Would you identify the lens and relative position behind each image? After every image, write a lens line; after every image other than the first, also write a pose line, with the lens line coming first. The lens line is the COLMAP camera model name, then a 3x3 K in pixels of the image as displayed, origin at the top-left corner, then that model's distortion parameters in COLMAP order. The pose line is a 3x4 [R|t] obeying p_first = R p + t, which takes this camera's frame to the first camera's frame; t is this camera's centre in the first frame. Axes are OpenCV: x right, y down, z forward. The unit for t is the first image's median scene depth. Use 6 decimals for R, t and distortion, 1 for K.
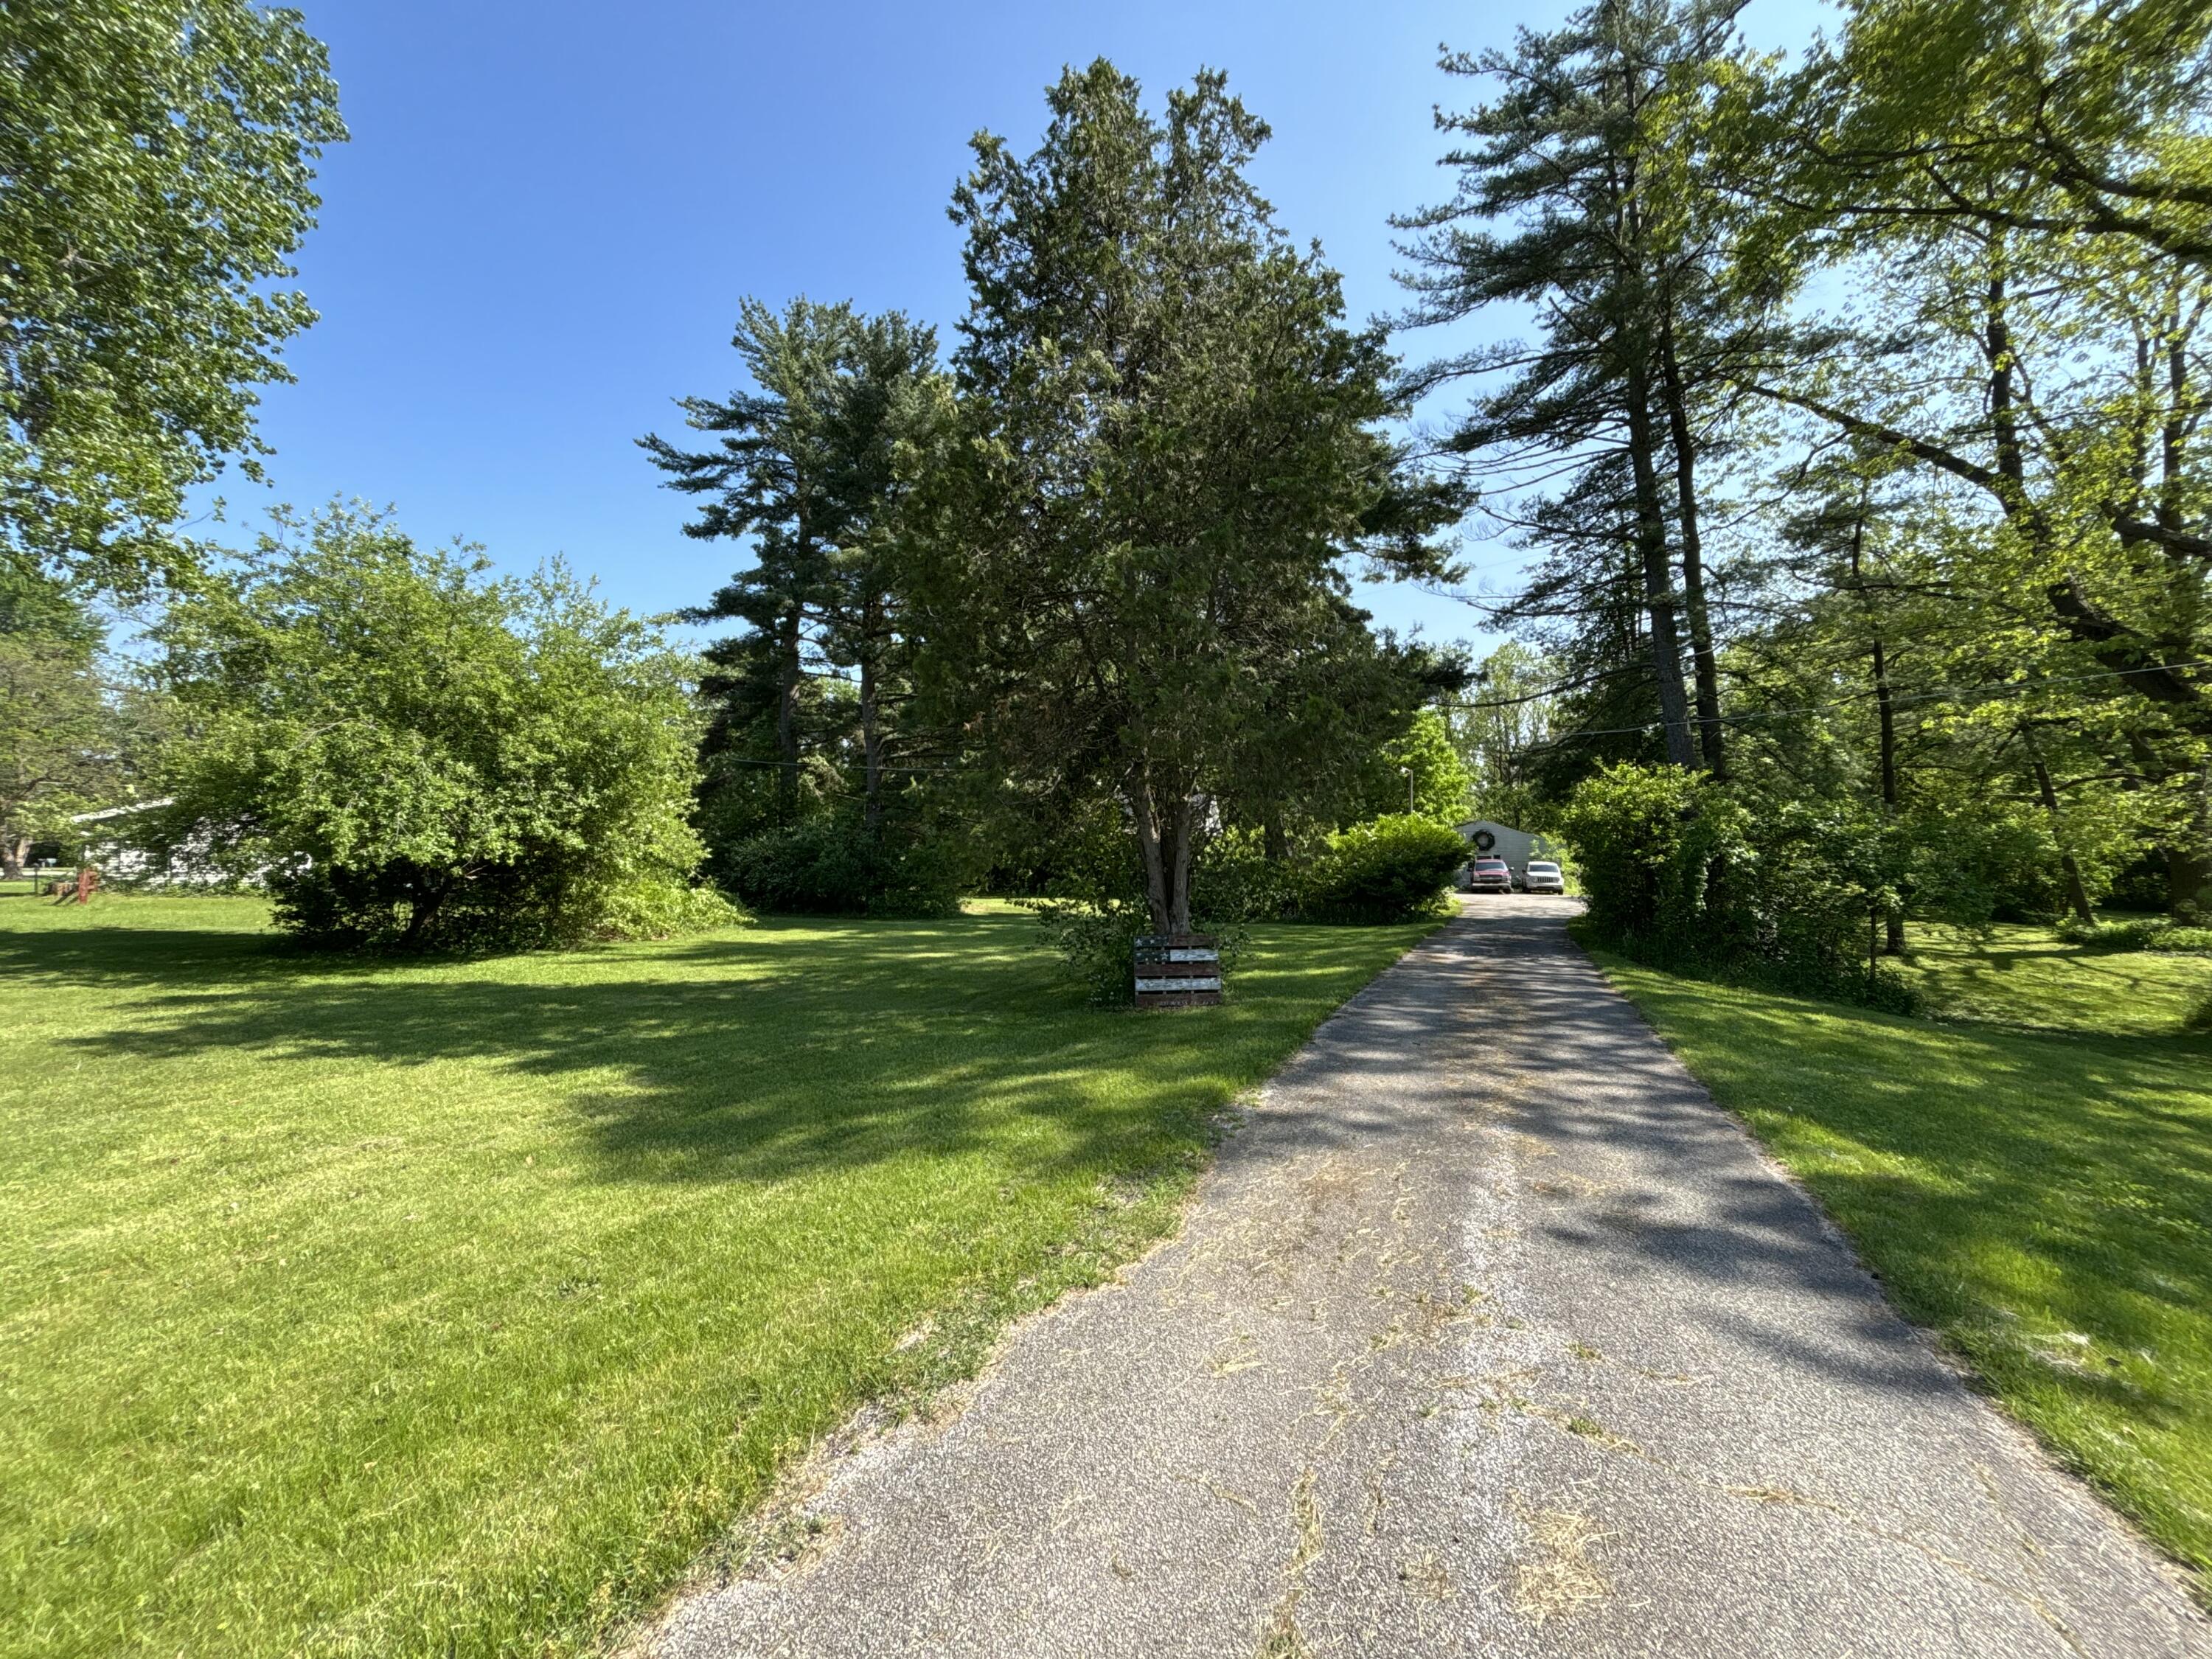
lens RADIAL K [[872.4, 0, 1101.3], [0, 872.4, 833.5], [0, 0, 1]] dist [-0.028928, 0.008509]
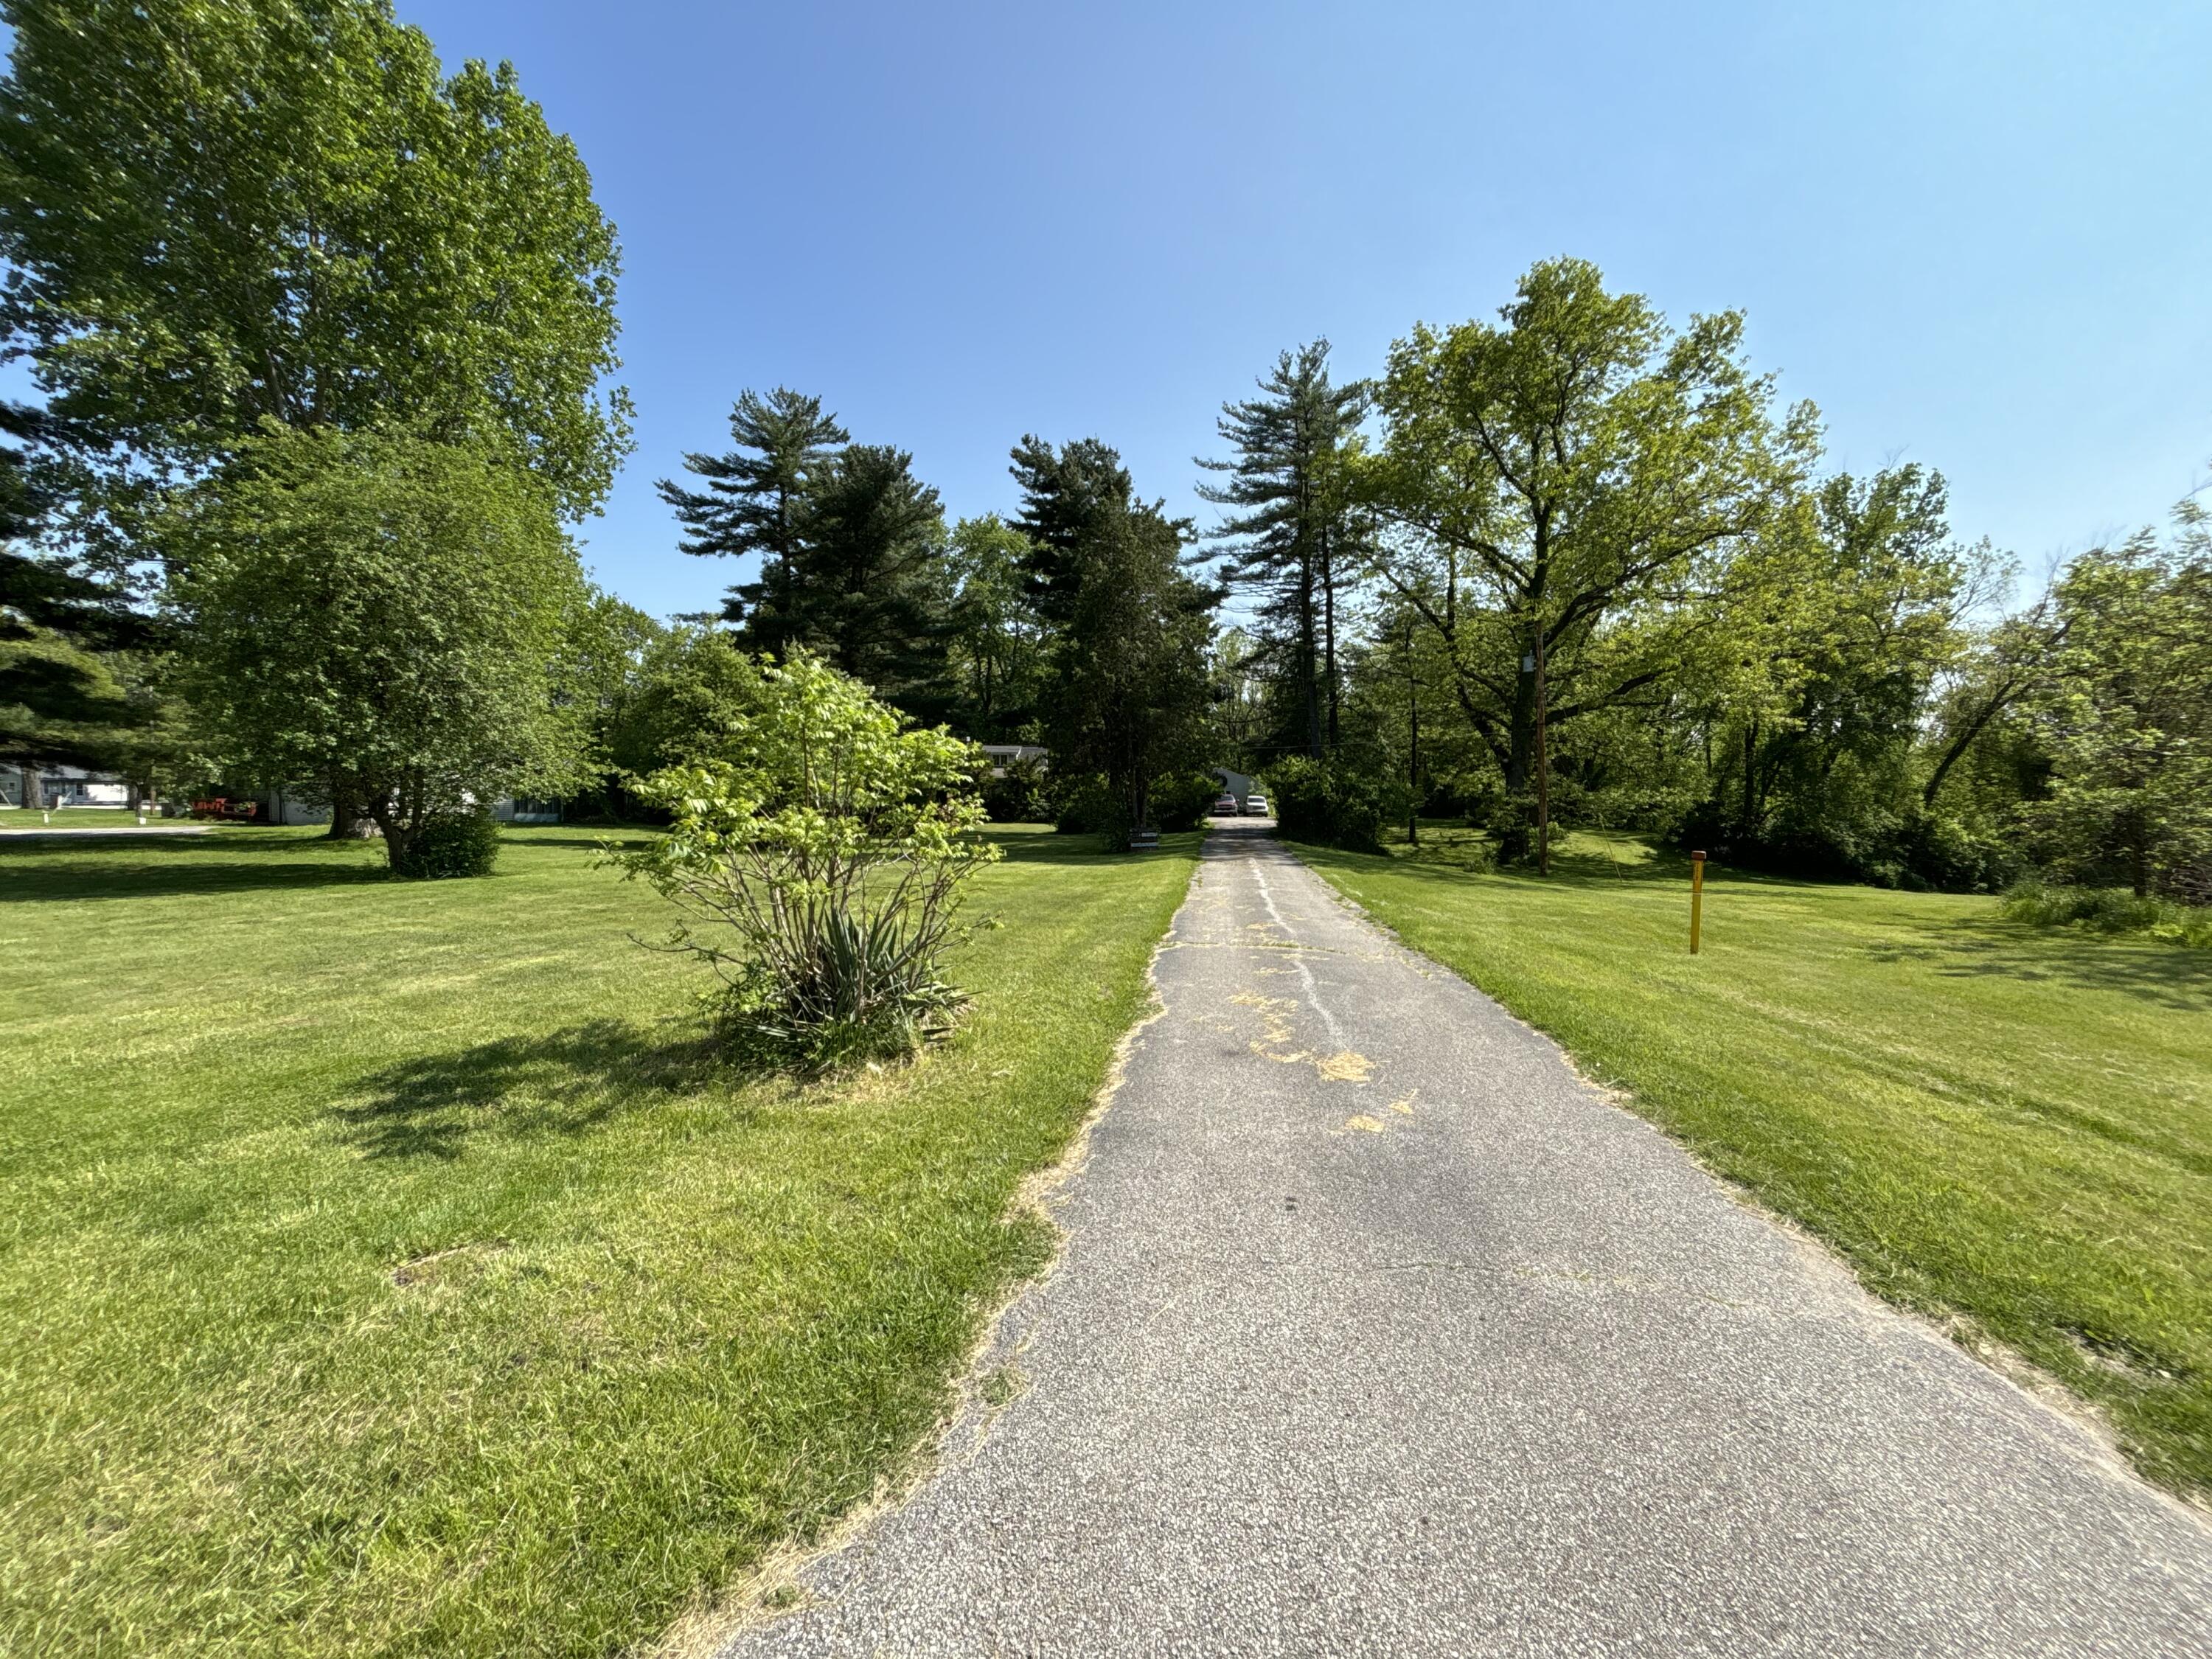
lens RADIAL K [[872.4, 0, 1101.3], [0, 872.4, 833.5], [0, 0, 1]] dist [-0.028928, 0.008509]
pose [[0.954565, -0.013170, 0.297713, -0.424365], [-0.011210, 0.996729, 0.080035, -0.042637], [-0.297793, -0.079736, 0.951295, -0.792586]]
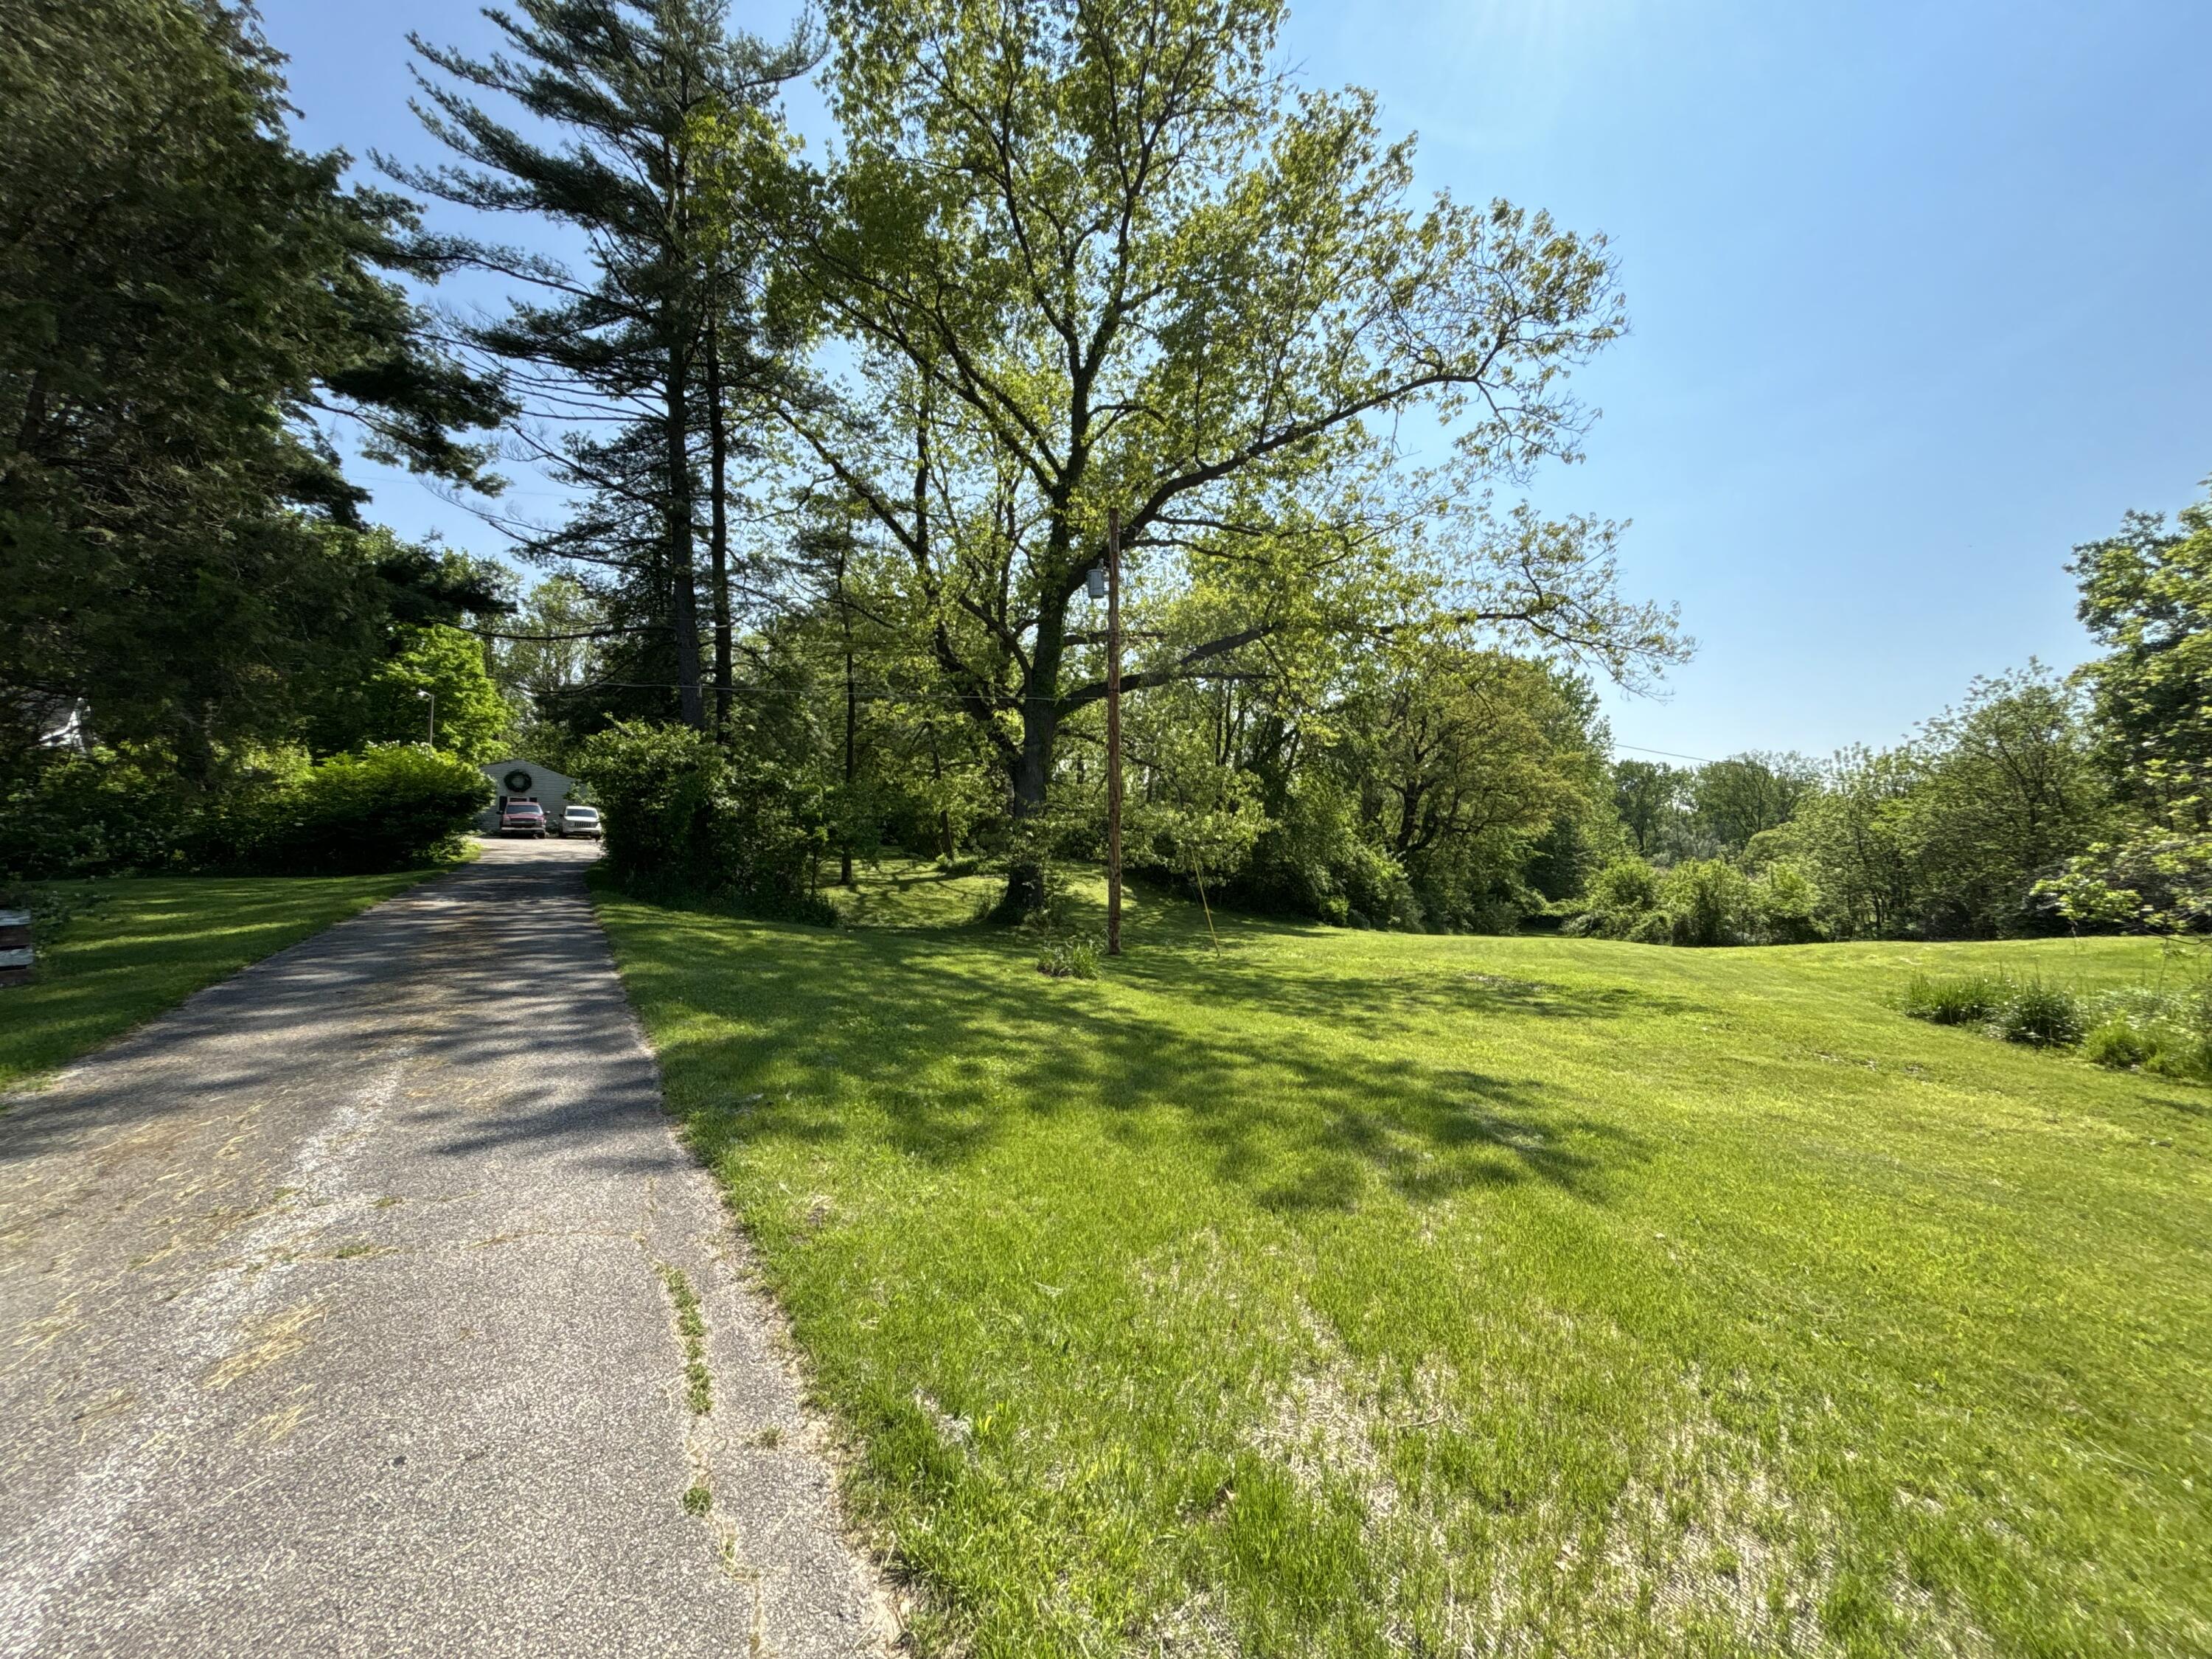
lens RADIAL K [[872.4, 0, 1101.3], [0, 872.4, 833.5], [0, 0, 1]] dist [-0.028928, 0.008509]
pose [[0.546604, 0.005060, 0.837376, 0.013068], [-0.056835, 0.997900, 0.031070, -0.001479], [-0.835460, -0.064575, 0.545744, -0.061349]]
